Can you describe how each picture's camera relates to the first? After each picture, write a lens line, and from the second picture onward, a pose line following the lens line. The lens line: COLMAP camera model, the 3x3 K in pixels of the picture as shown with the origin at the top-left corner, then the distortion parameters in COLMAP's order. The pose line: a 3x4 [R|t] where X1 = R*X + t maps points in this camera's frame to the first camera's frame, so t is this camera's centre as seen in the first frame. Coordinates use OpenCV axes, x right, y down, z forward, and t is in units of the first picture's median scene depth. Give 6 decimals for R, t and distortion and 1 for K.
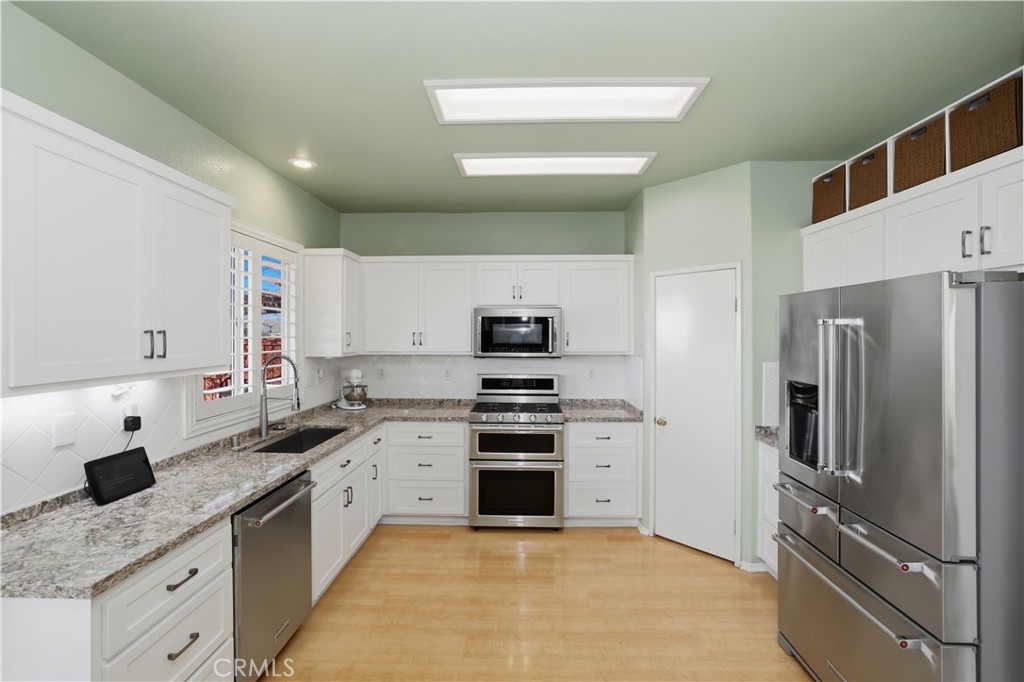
lens RADIAL K [[445.2, 0, 512.8], [0, 445.2, 337.7], [0, 0, 1]] dist [-0.039609, 0.014699]
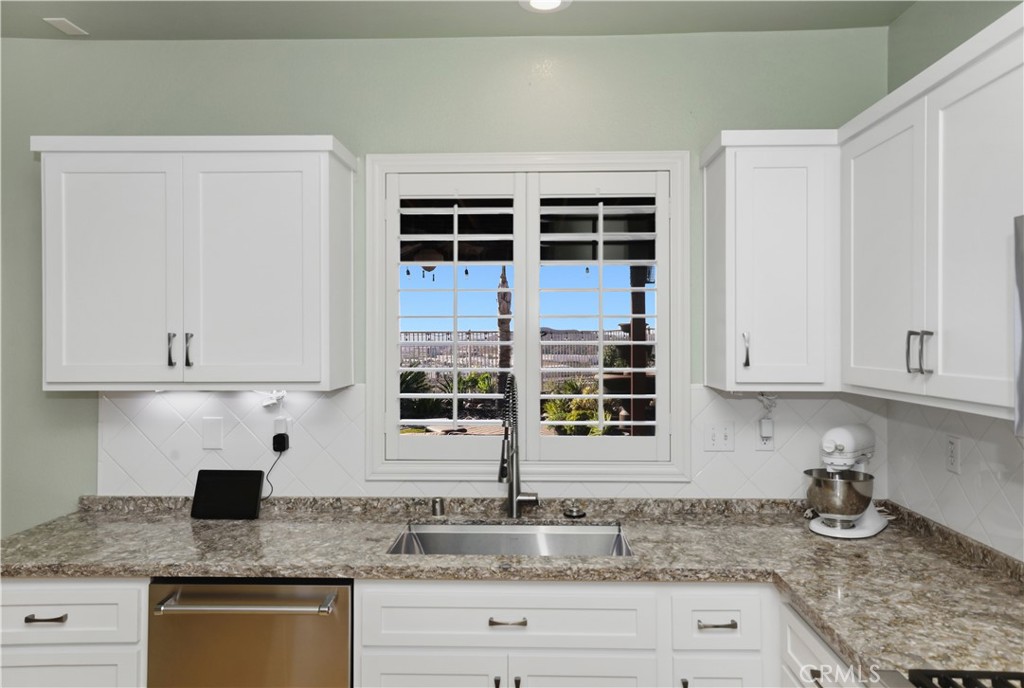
lens RADIAL K [[703.9, 0, 520.1], [0, 703.9, 333.3], [0, 0, 1]] dist [-0.006595, 0.035742]
pose [[0.002342, -0.005572, -0.999982, 0.282720], [-0.008189, 0.999951, -0.005591, -0.006672], [0.999964, 0.008202, 0.002297, 0.817918]]
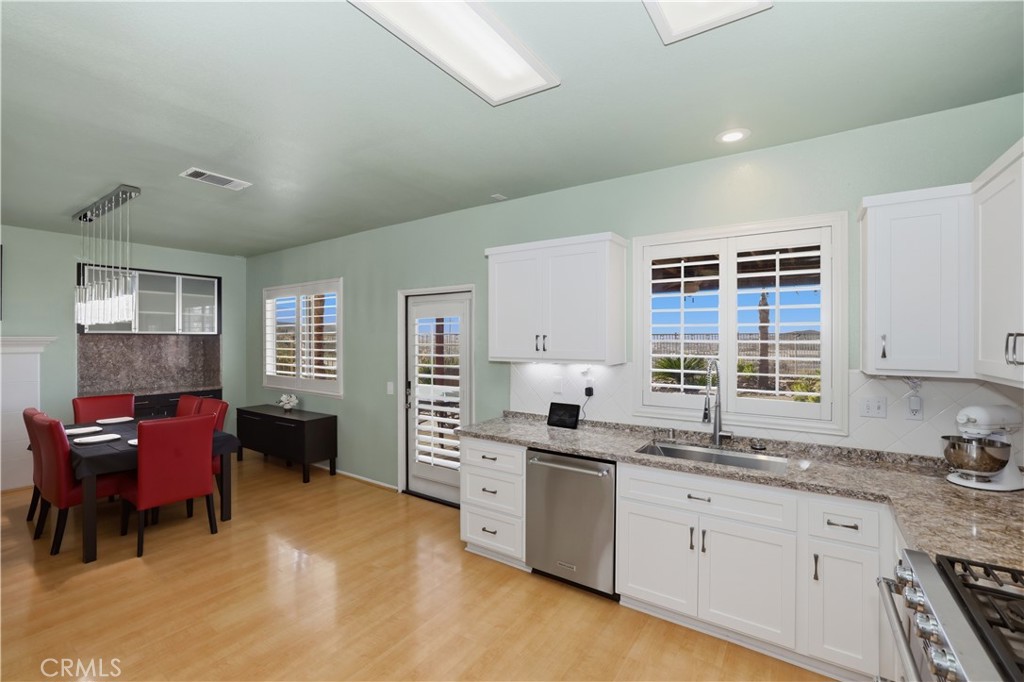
lens RADIAL K [[445.2, 0, 512.8], [0, 445.2, 337.7], [0, 0, 1]] dist [-0.039609, 0.014699]
pose [[-0.535900, -0.000573, -0.844281, 0.392354], [-0.008843, 0.999949, 0.004935, -0.006860], [0.844235, 0.010111, -0.535878, 0.925299]]
